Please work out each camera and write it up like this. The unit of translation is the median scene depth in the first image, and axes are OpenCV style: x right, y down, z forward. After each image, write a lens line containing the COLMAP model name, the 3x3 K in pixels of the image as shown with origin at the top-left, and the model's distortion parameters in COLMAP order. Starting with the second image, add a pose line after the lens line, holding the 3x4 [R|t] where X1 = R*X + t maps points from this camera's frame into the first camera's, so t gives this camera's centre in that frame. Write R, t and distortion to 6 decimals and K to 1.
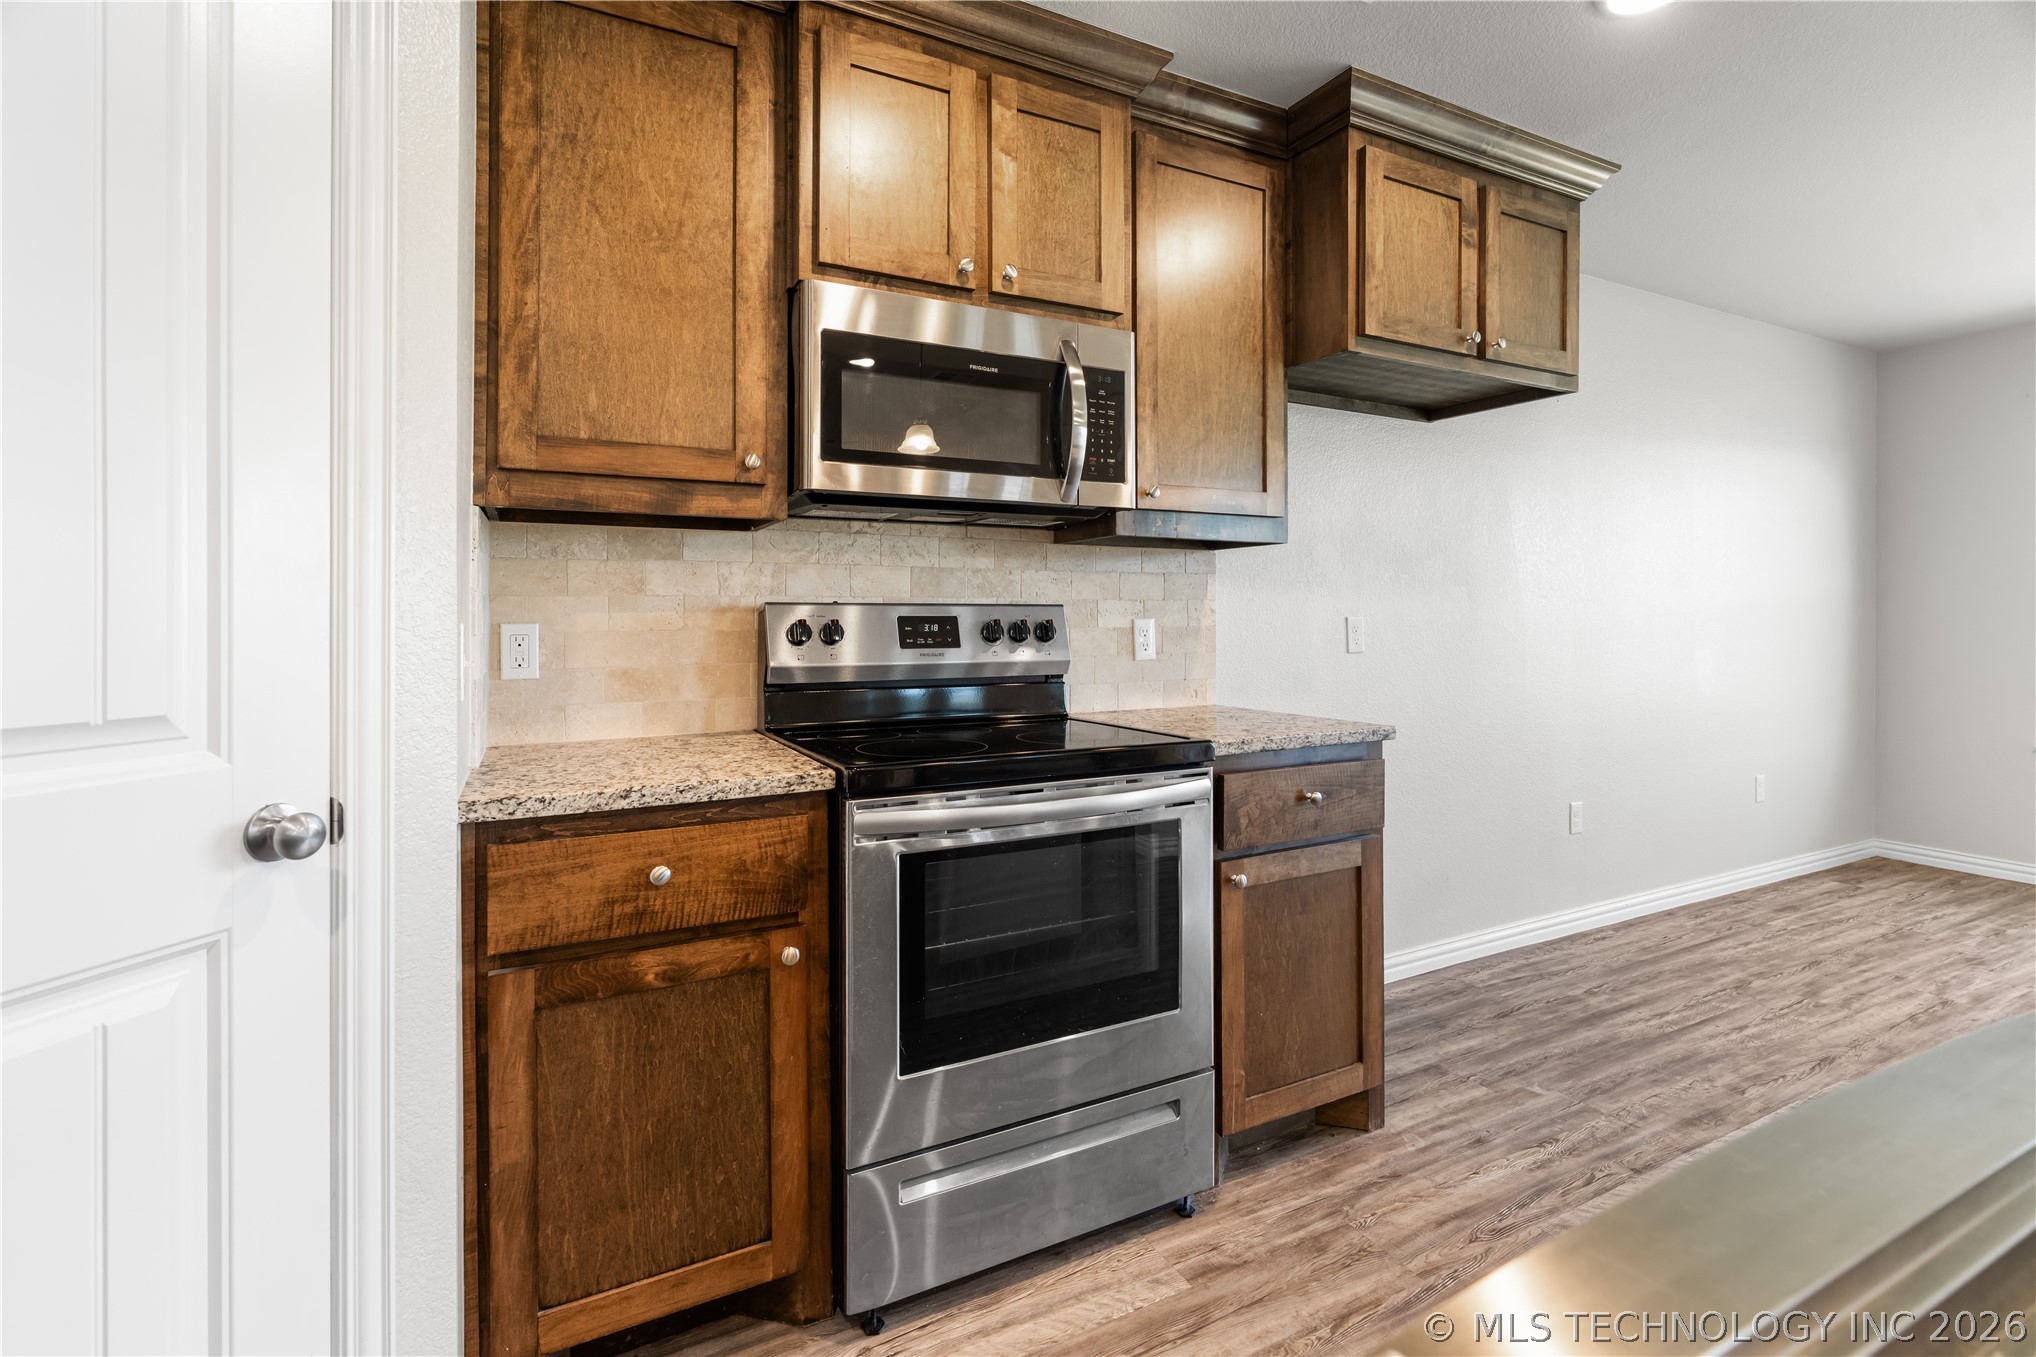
lens RADIAL K [[940.3, 0, 1010.3], [0, 940.3, 619.7], [0, 0, 1]] dist [-0.011335, 0.003981]
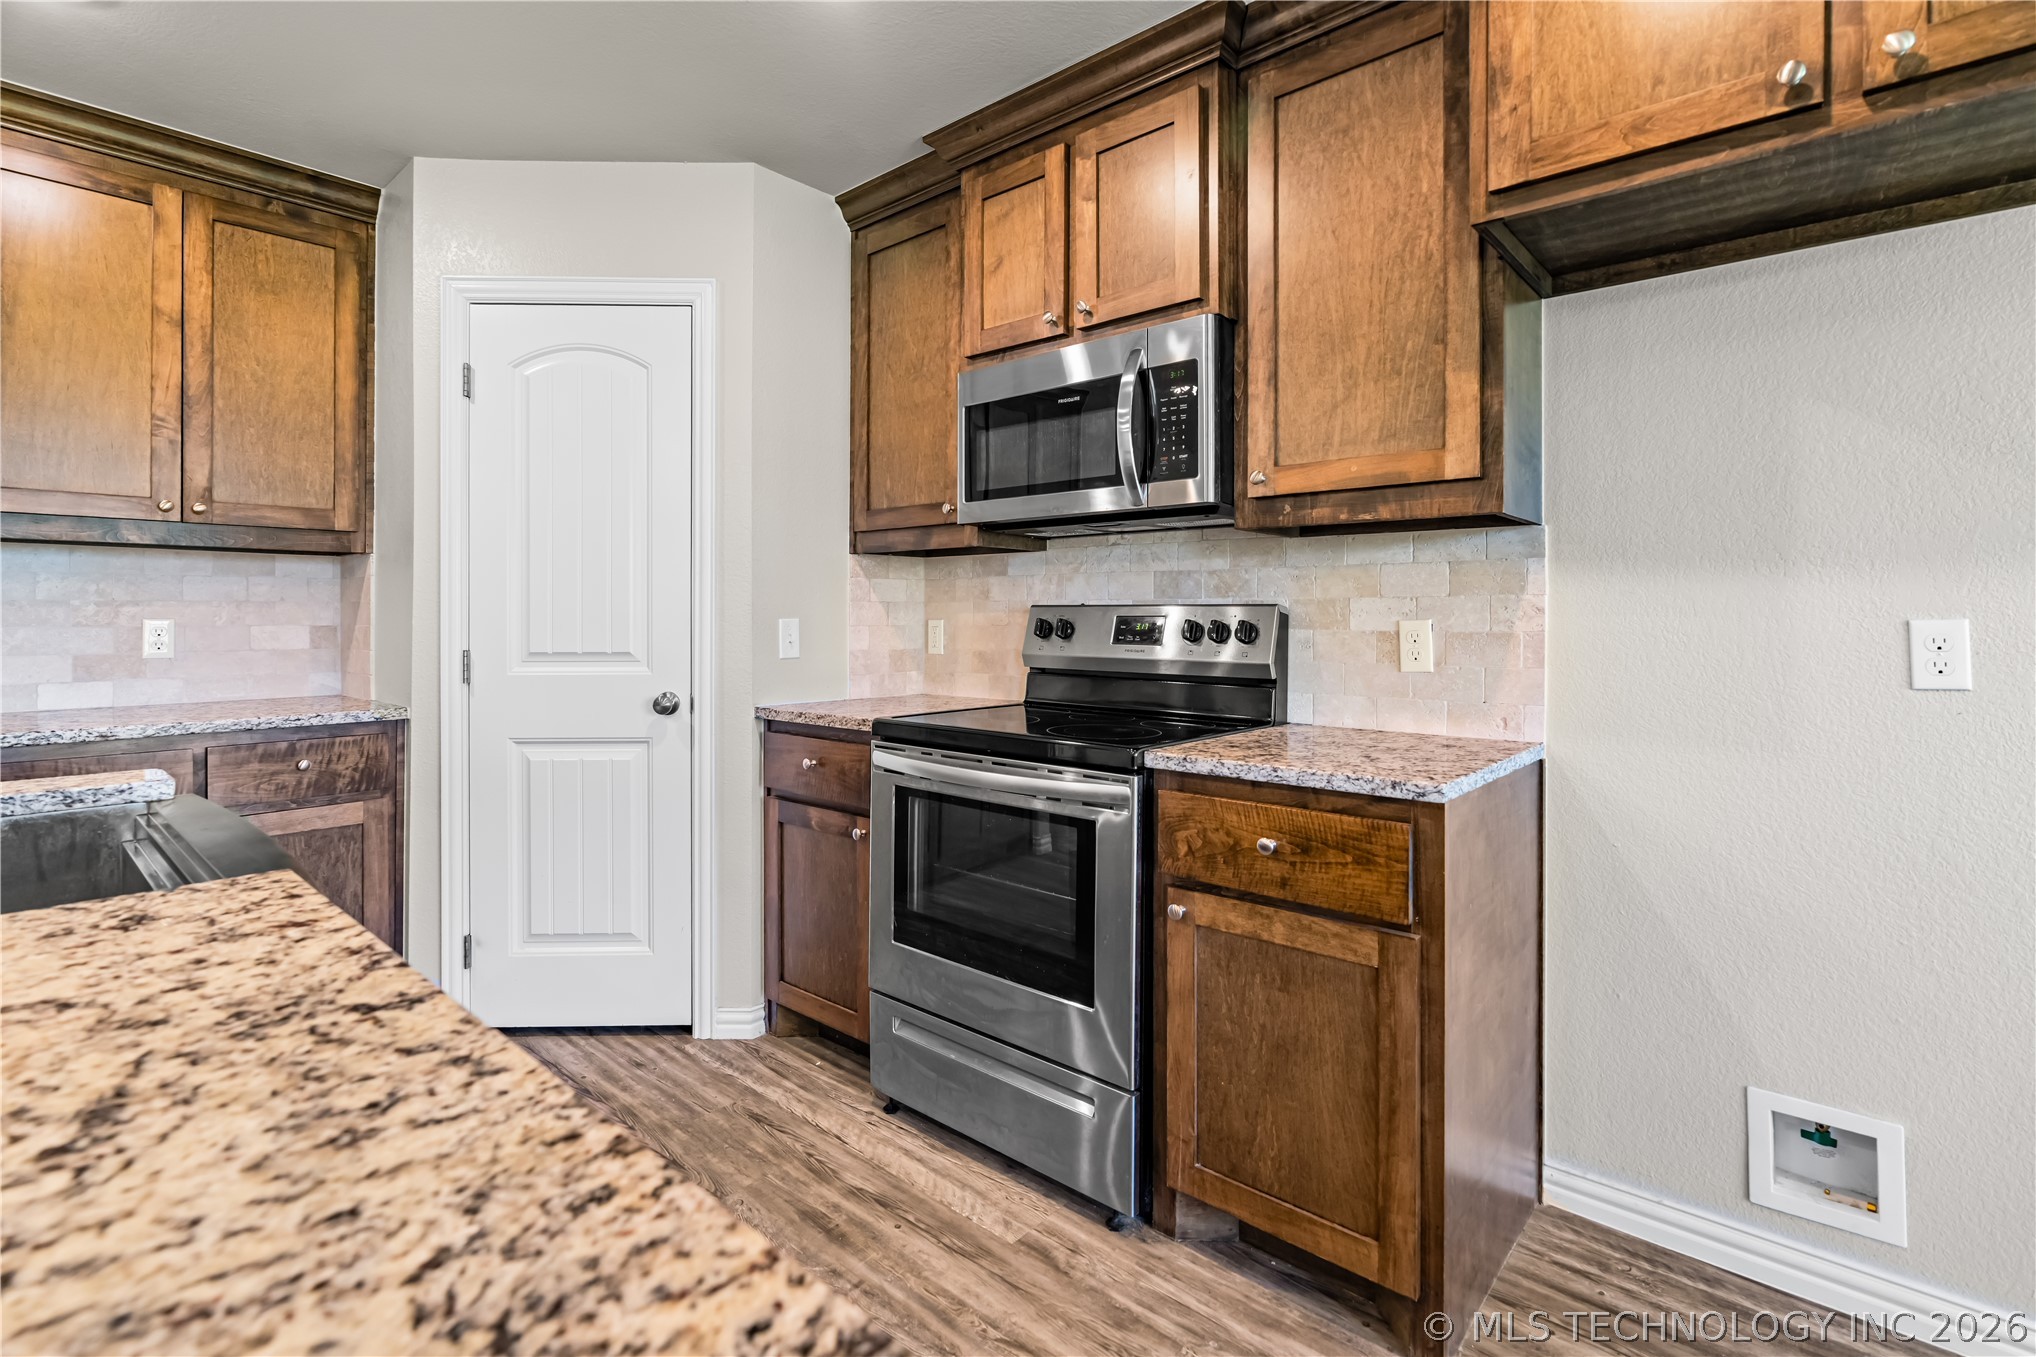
lens RADIAL K [[940.3, 0, 1013.3], [0, 940.3, 618.8], [0, 0, 1]] dist [-0.011335, 0.003981]
pose [[0.364606, 0.006447, -0.931139, 0.881368], [-0.003525, 0.999978, 0.005544, -0.006271], [0.931155, 0.001261, 0.364621, 0.452350]]
